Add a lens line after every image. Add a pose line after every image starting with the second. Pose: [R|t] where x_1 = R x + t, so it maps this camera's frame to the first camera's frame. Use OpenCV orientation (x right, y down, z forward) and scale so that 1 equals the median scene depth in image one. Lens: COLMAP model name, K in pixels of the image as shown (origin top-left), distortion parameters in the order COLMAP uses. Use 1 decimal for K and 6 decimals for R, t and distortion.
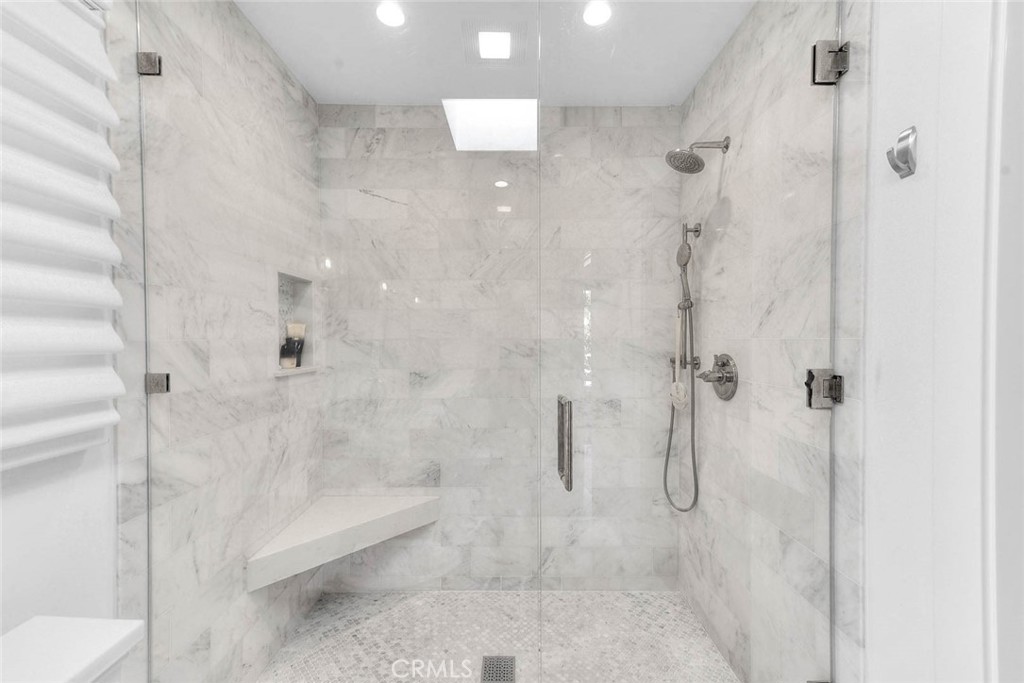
lens RADIAL K [[412.3, 0, 507.4], [0, 412.3, 346.1], [0, 0, 1]] dist [0.021144, -0.000138]
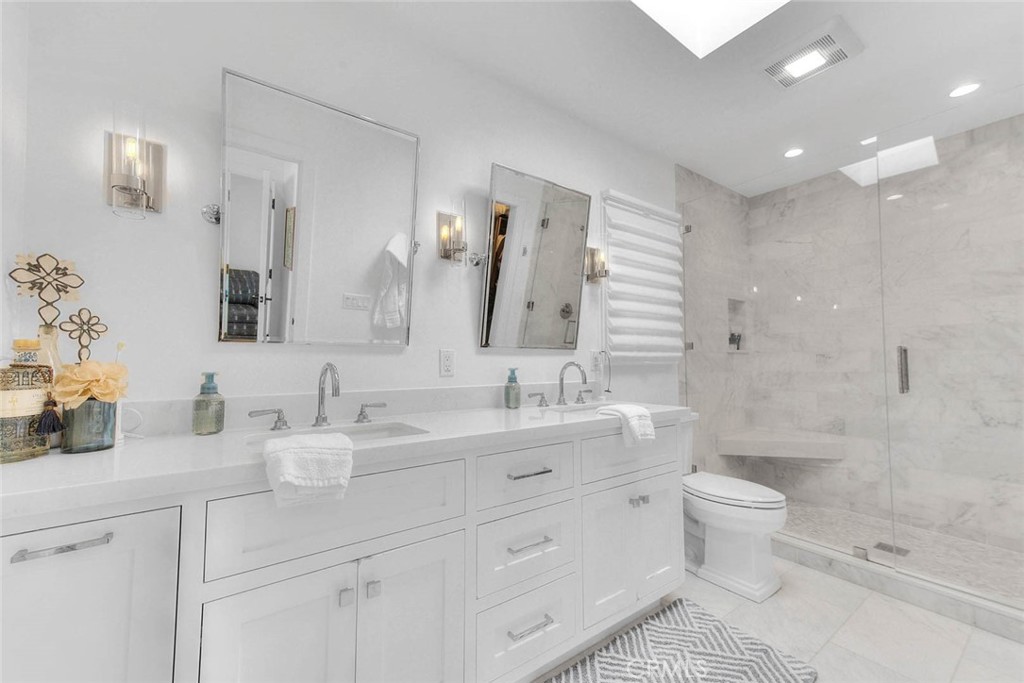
lens RADIAL K [[412.3, 0, 507.4], [0, 412.3, 346.1], [0, 0, 1]] dist [0.021144, -0.000138]
pose [[0.597187, -0.032758, -0.801433, 0.308305], [-0.012134, 0.998682, -0.049862, 0.125857], [0.802010, 0.039502, 0.596002, -0.795695]]
